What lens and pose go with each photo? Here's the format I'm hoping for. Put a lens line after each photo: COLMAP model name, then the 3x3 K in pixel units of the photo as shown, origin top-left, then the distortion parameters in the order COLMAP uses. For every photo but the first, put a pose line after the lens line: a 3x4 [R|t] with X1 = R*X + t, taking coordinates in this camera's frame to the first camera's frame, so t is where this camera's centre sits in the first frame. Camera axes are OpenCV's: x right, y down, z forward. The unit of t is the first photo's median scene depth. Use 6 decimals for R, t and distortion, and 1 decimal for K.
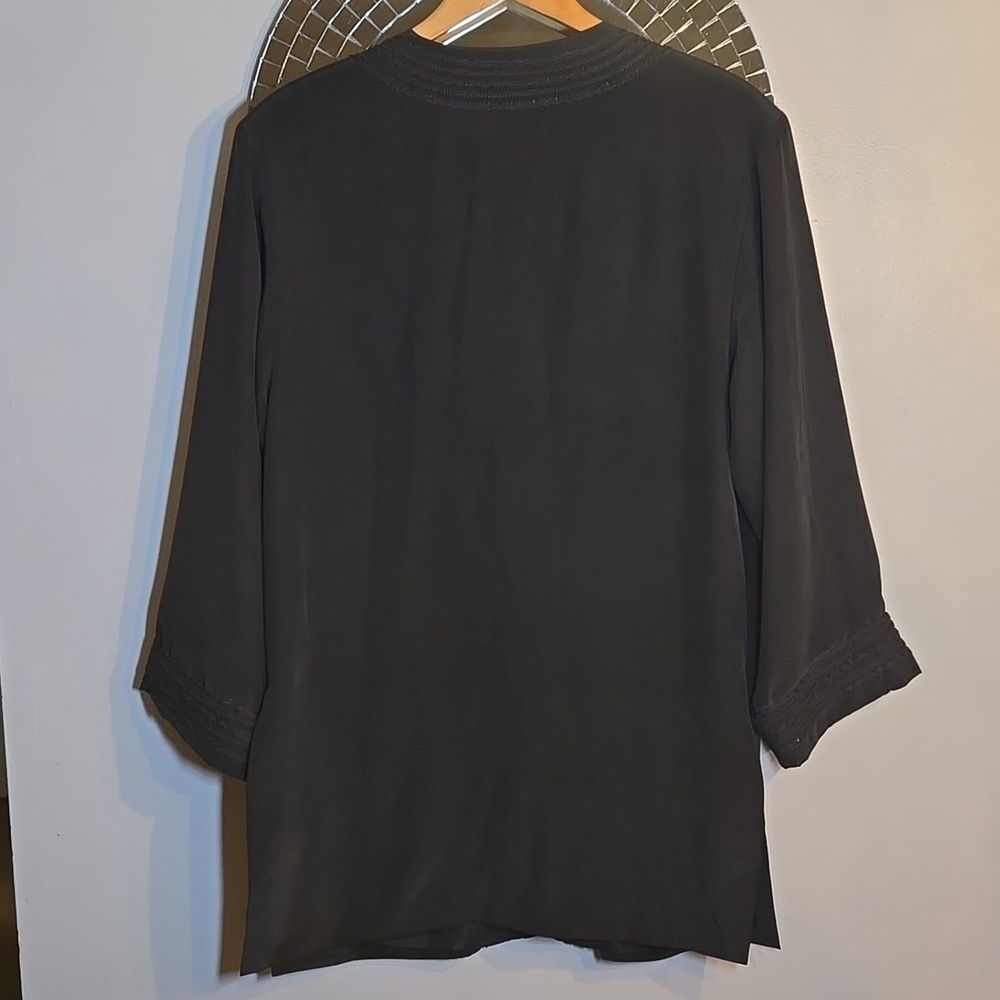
lens RADIAL K [[1474.2, 0, 496.1], [0, 1474.2, 505.2], [0, 0, 1]] dist [0.101246, 0.000000]
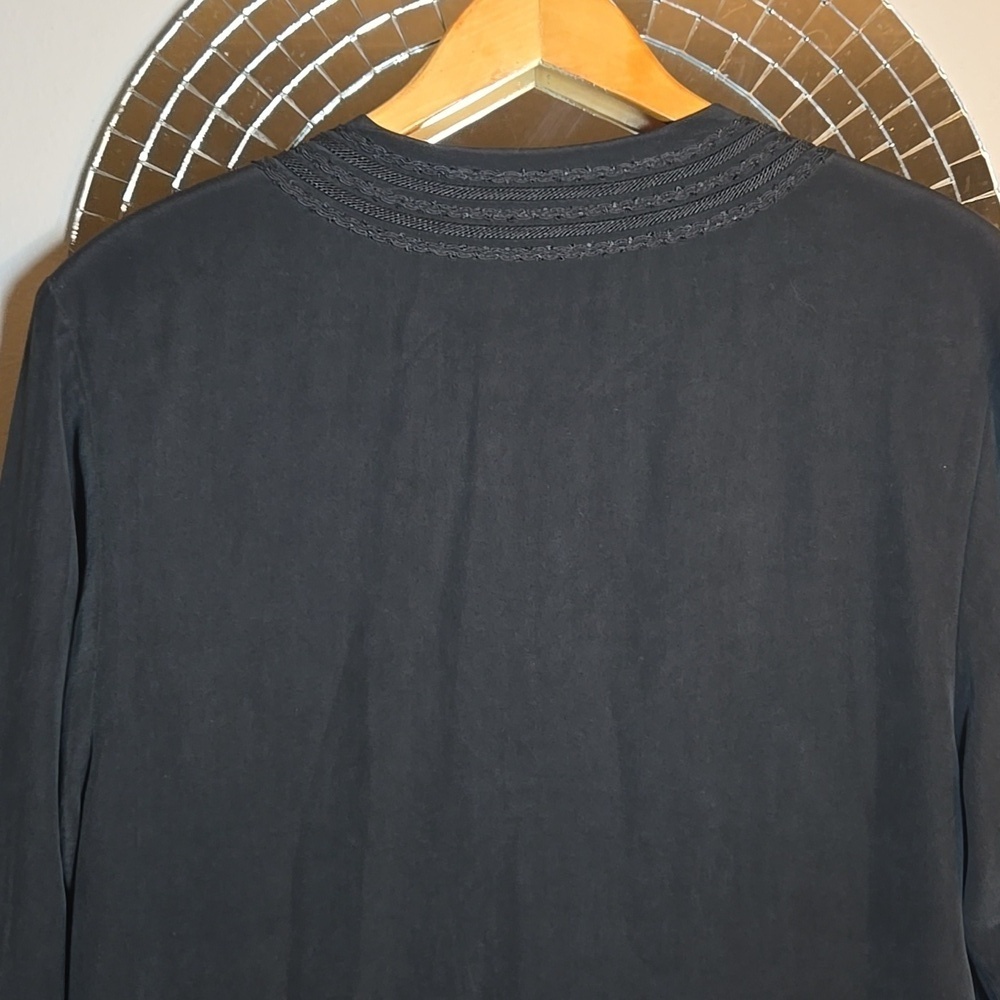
lens RADIAL K [[1474.2, 0, 500.1], [0, 1474.2, 498.3], [0, 0, 1]] dist [0.101246, 0.000000]
pose [[0.999503, -0.002024, 0.031464, -0.024129], [0.004865, 0.995887, -0.090475, -0.126468], [-0.031152, 0.090583, 0.995402, 0.455397]]
